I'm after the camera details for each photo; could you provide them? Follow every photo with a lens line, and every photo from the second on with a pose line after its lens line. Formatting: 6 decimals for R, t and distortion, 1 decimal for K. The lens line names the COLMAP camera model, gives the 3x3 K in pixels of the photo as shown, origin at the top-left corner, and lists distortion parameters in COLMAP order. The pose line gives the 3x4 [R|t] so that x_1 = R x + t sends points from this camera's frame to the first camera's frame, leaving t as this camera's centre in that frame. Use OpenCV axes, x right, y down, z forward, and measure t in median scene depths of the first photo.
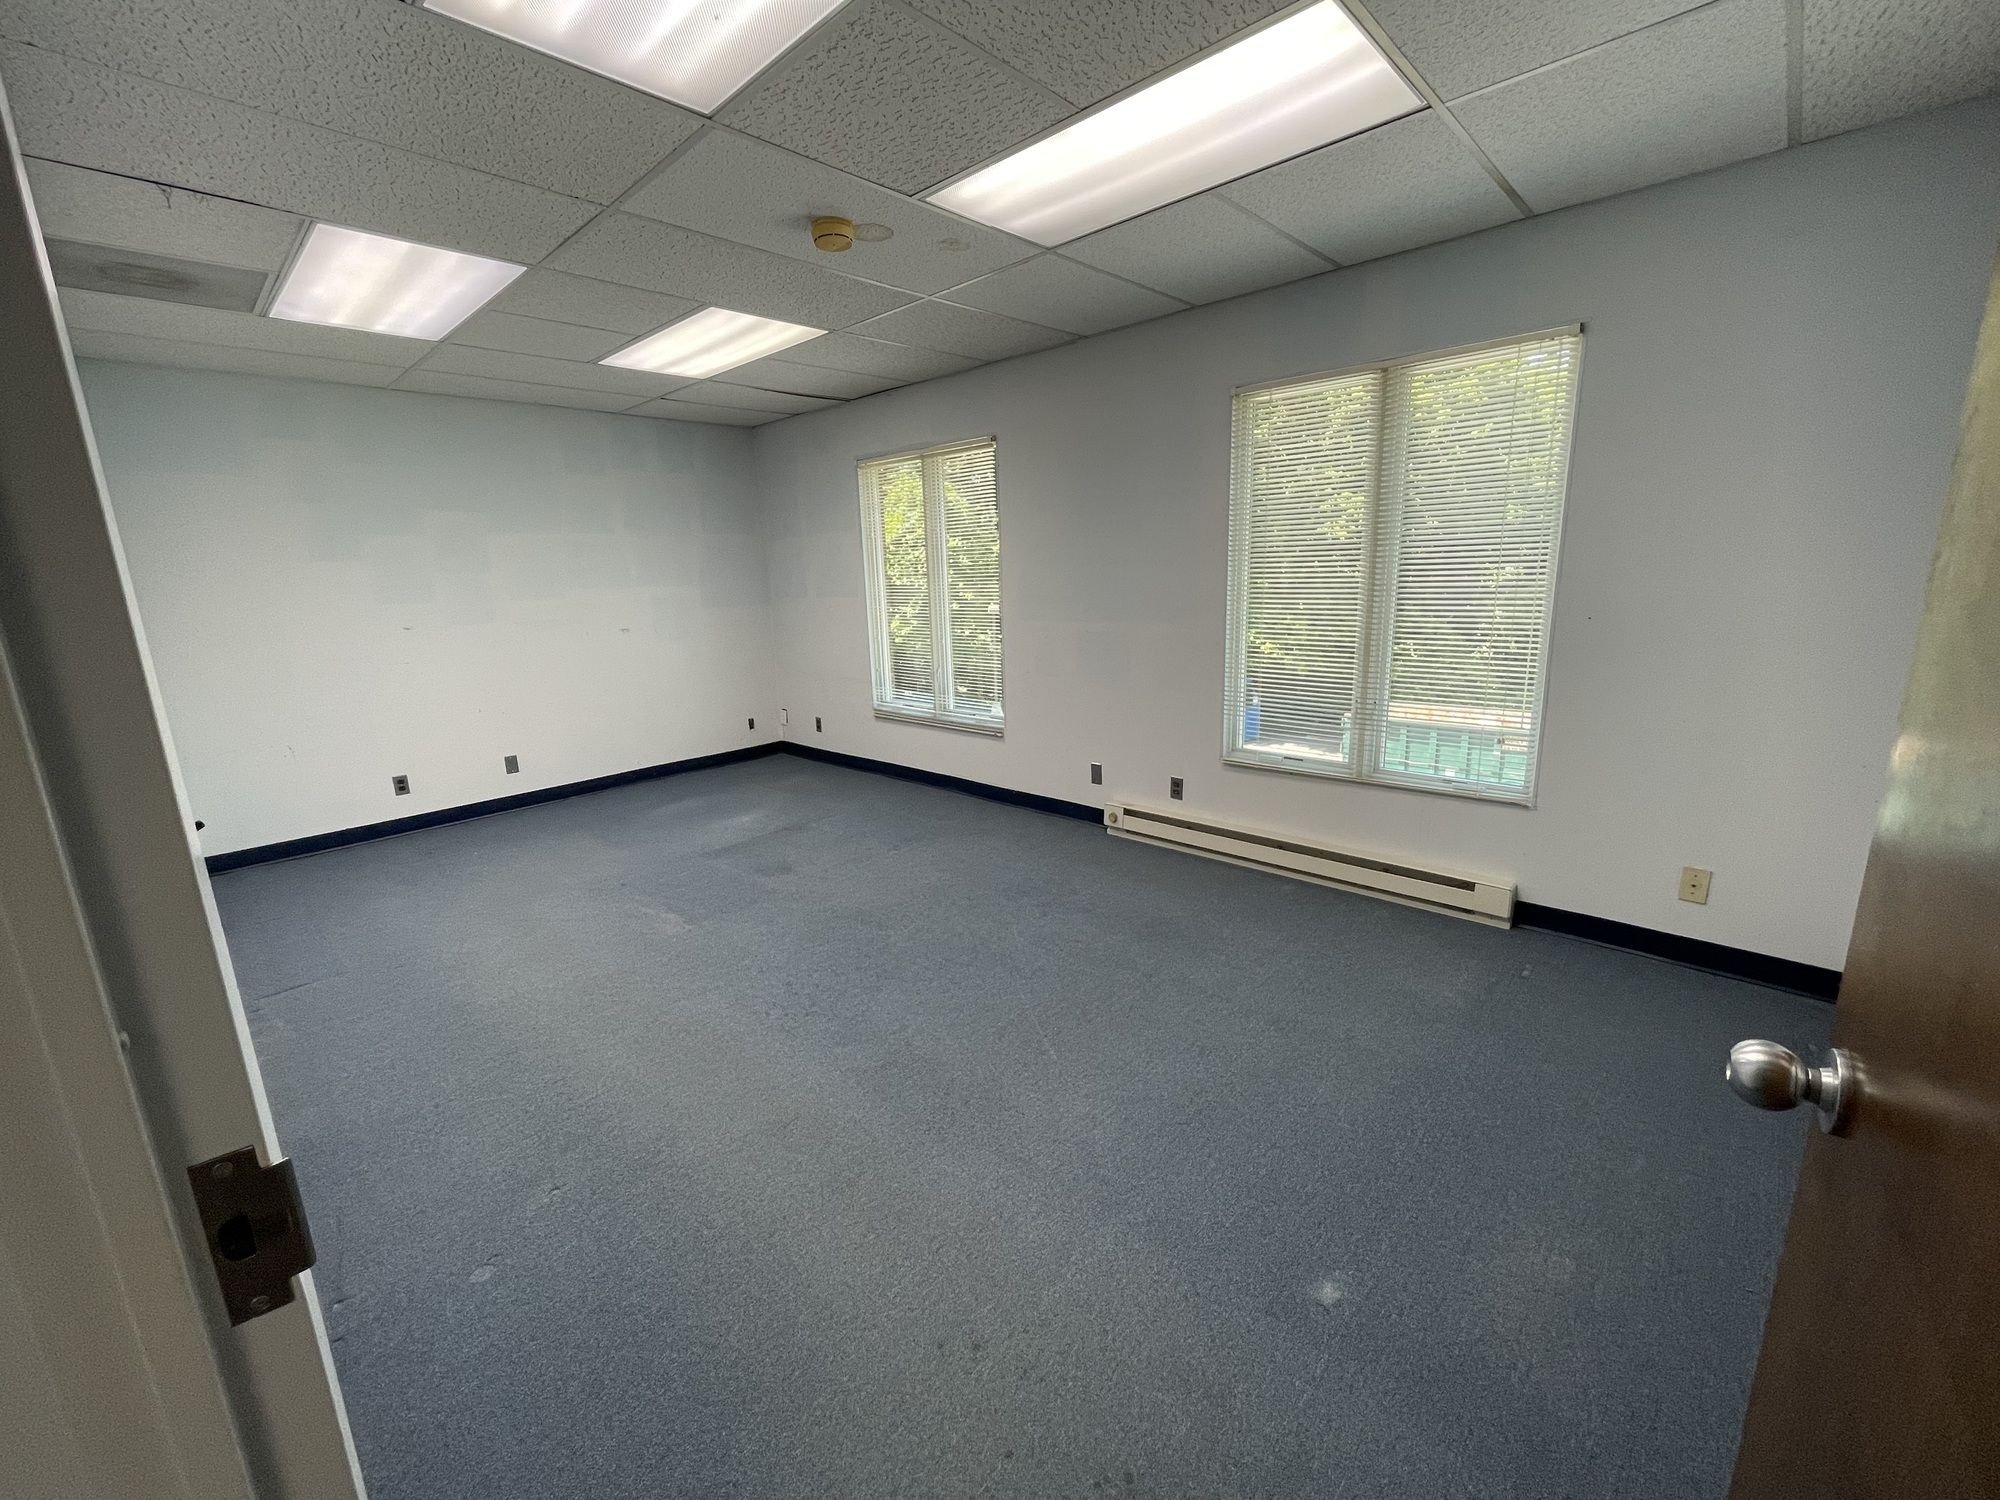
lens RADIAL K [[811.9, 0, 1000.7], [0, 811.9, 745.8], [0, 0, 1]] dist [0.001872, 0.000226]
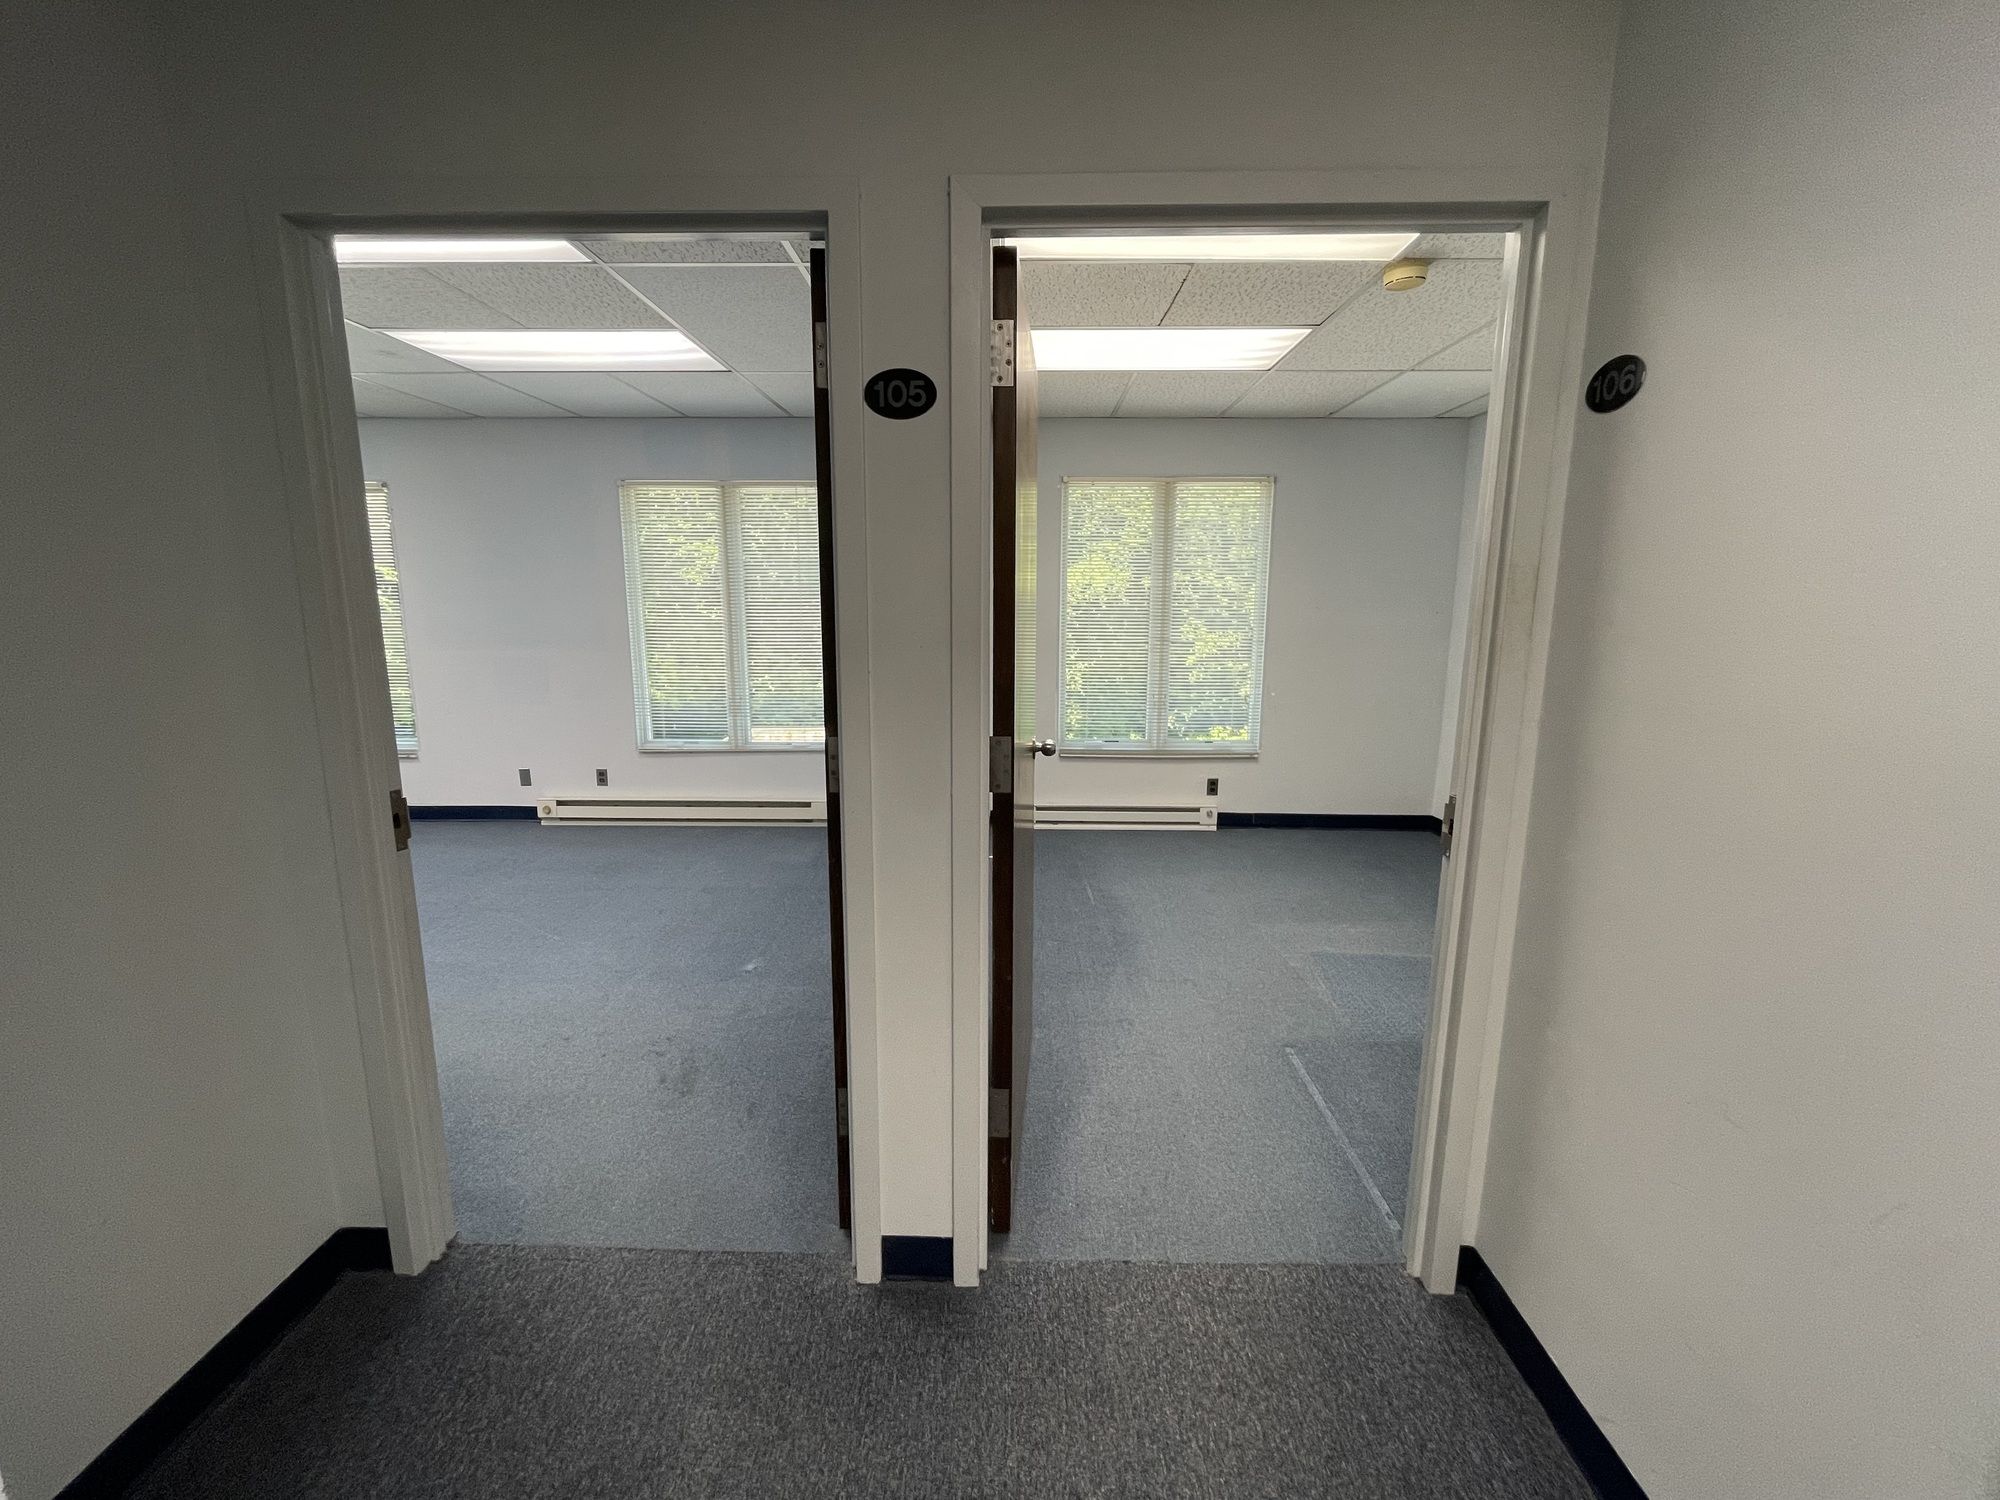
lens RADIAL K [[811.9, 0, 993.6], [0, 811.9, 740.7], [0, 0, 1]] dist [0.001872, 0.000226]
pose [[0.742485, -0.080622, 0.664993, -0.163668], [0.116985, 0.993081, -0.010217, 0.076440], [-0.659569, 0.085380, 0.746779, -0.350840]]
